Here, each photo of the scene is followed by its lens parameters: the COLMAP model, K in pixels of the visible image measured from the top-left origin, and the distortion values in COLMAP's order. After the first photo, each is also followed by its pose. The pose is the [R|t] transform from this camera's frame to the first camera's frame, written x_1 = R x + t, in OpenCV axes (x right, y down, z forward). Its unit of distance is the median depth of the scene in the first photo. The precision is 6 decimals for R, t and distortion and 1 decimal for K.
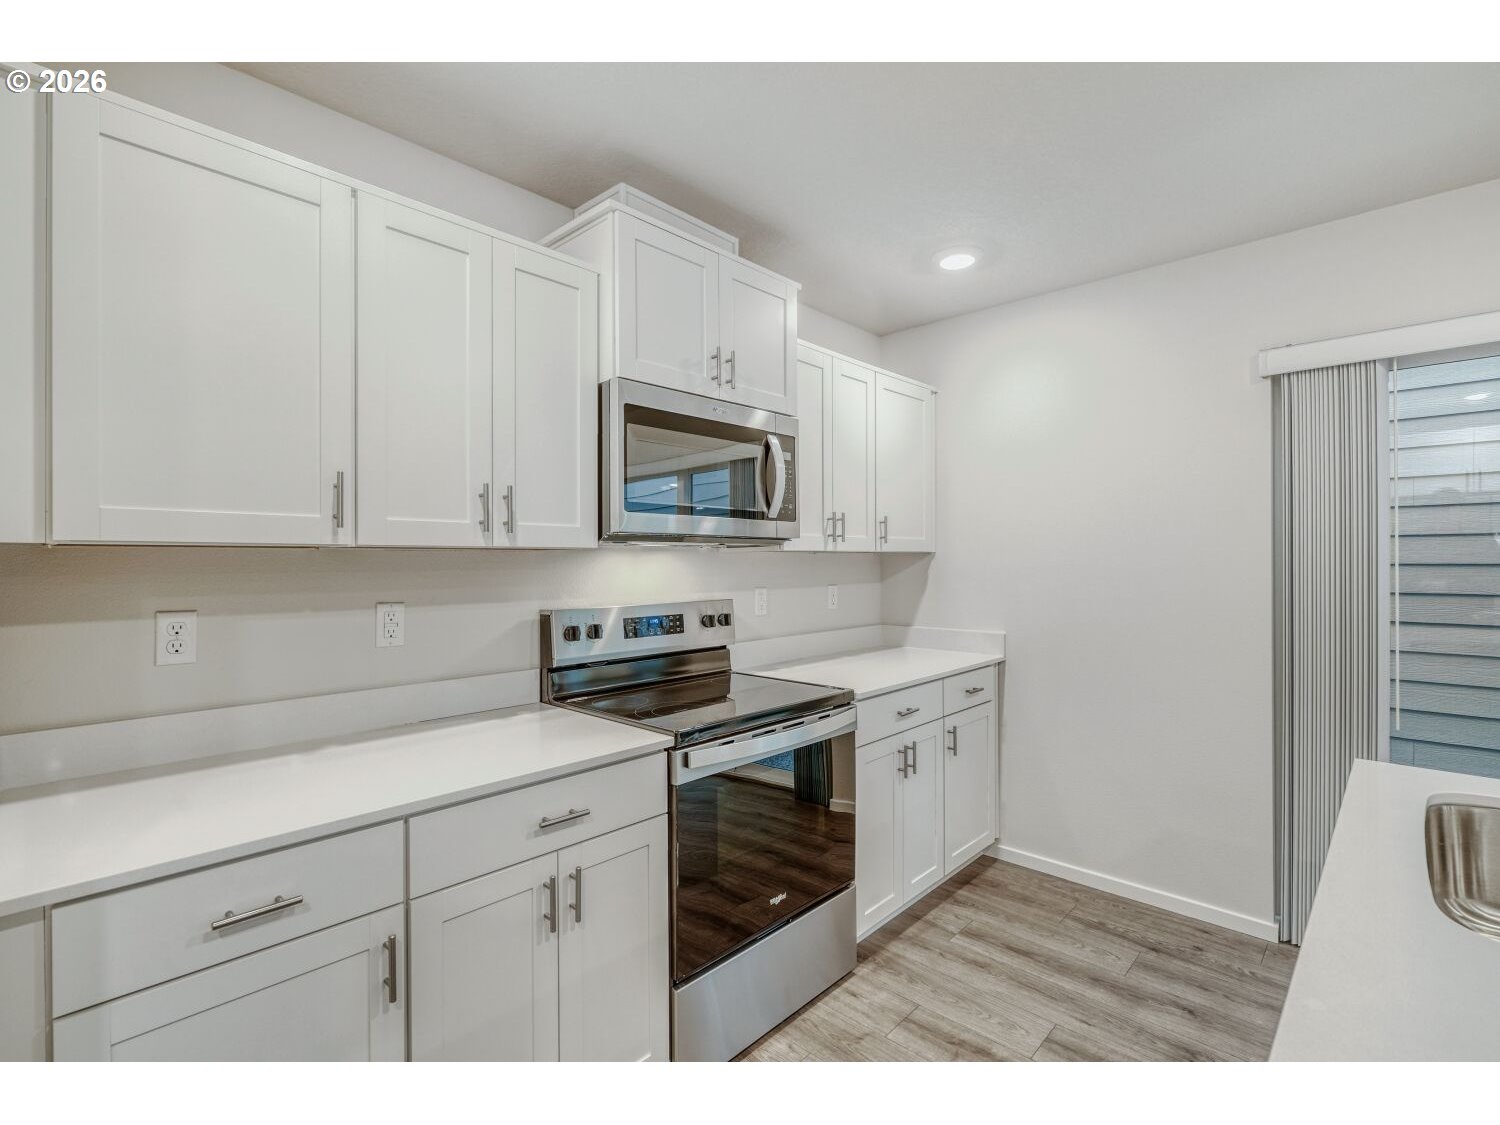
lens RADIAL K [[697.9, 0, 750.0], [0, 697.9, 562.5], [0, 0, 1]] dist [-0.002900, -0.000257]
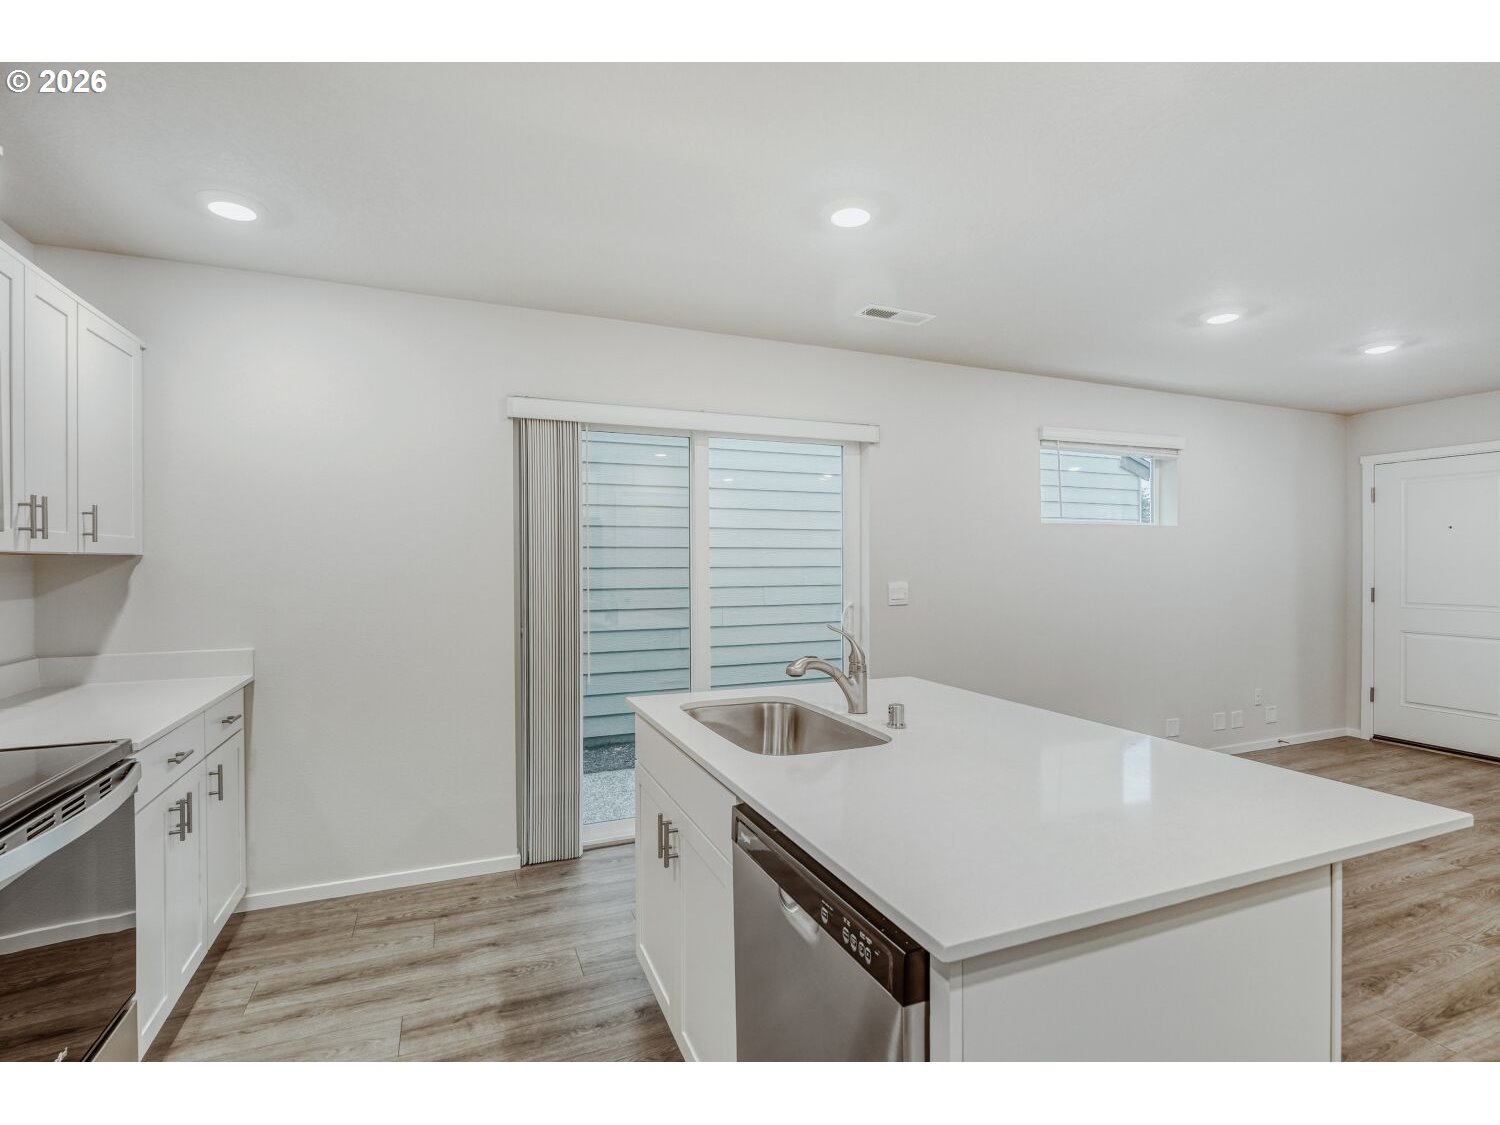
lens RADIAL K [[727.9, 0, 765.2], [0, 727.9, 566.3], [0, 0, 1]] dist [-0.000342, -0.000284]
pose [[0.396876, -0.002264, 0.917870, -0.275534], [0.004837, 0.999988, 0.000375, 0.001102], [-0.917860, 0.004291, 0.396882, 0.066745]]
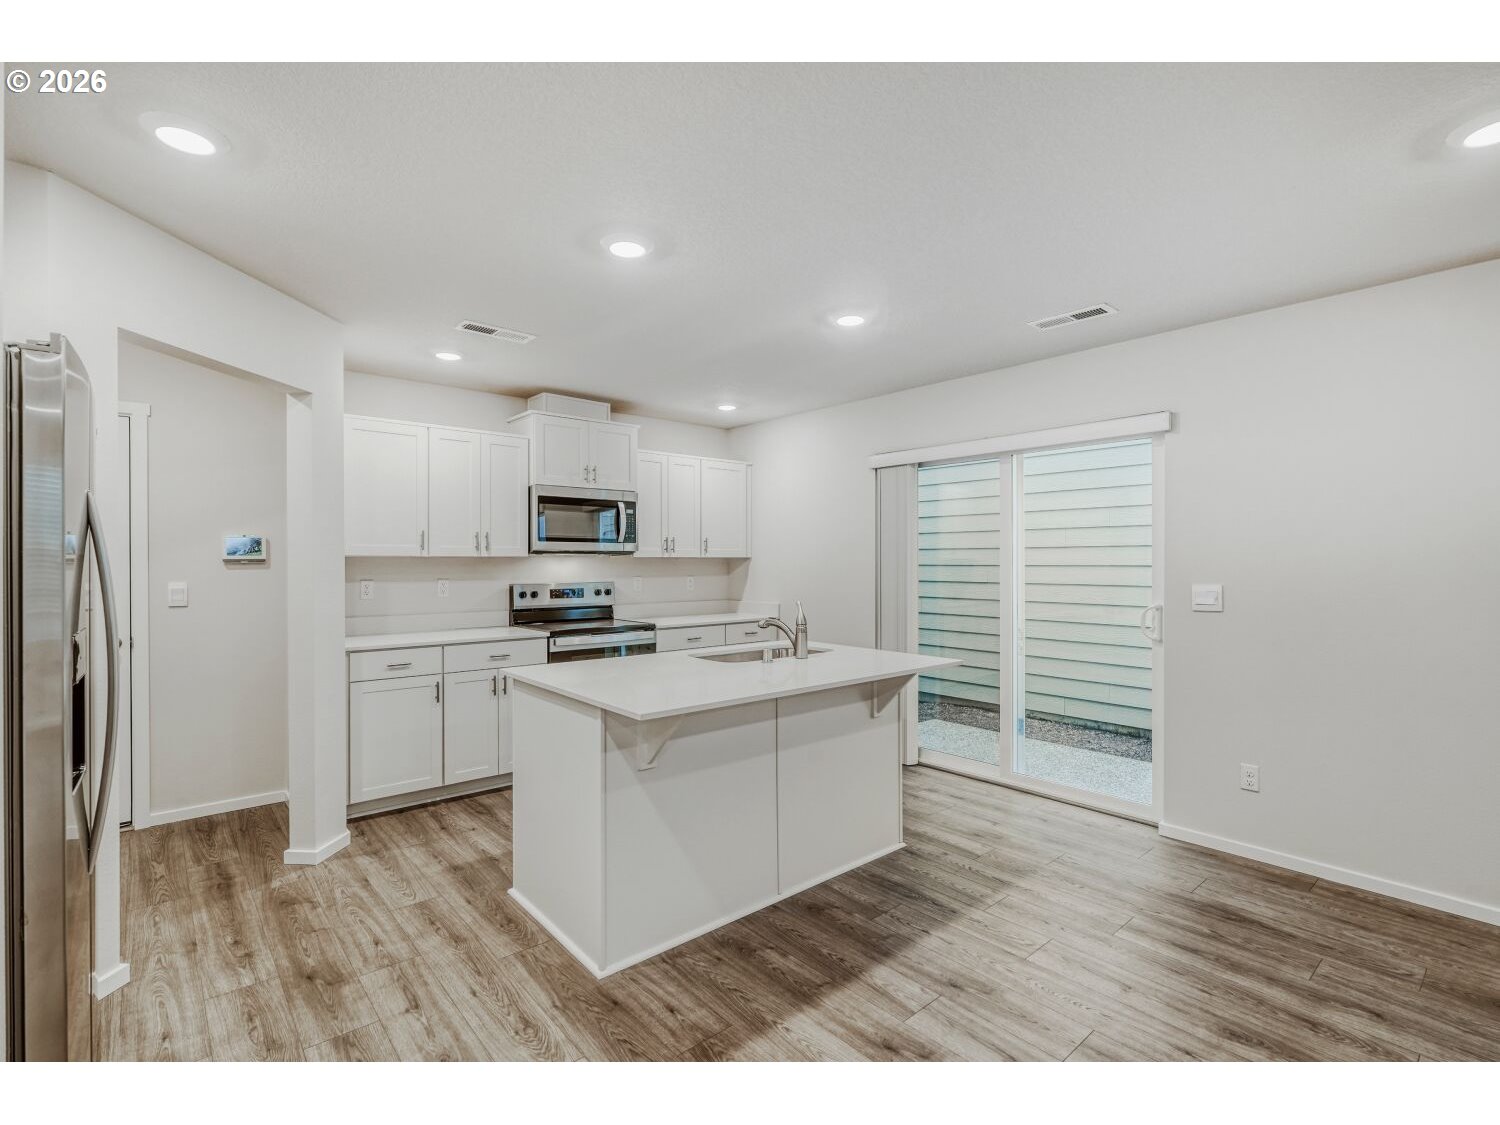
lens RADIAL K [[706.2, 0, 750.0], [0, 706.2, 562.5], [0, 0, 1]] dist [-0.005717, -0.000885]
pose [[0.994693, 0.003144, -0.102844, 0.609080], [-0.003349, 0.999993, -0.001820, 0.000758], [0.102838, 0.002155, 0.994696, -1.015597]]
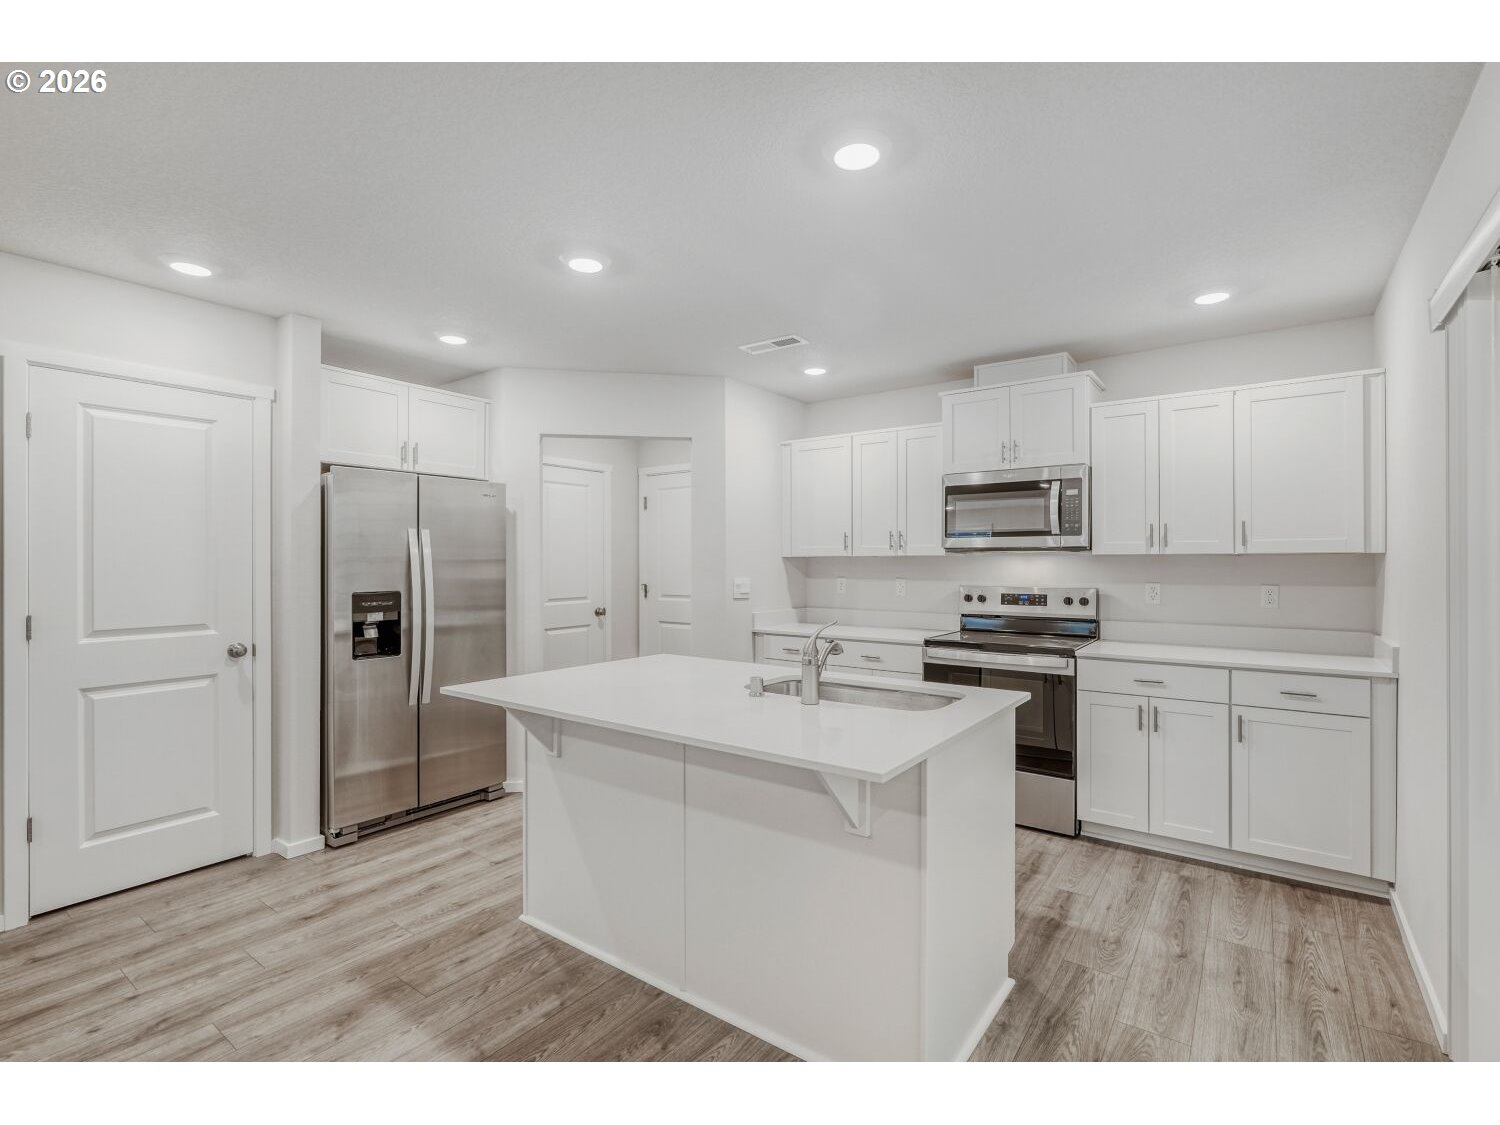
lens RADIAL K [[697.9, 0, 750.0], [0, 697.9, 562.5], [0, 0, 1]] dist [-0.002900, -0.000257]
pose [[0.119290, 0.004982, -0.992847, 1.436434], [-0.002903, 0.999985, 0.004669, -0.005489], [0.992855, 0.002325, 0.119303, 0.131766]]
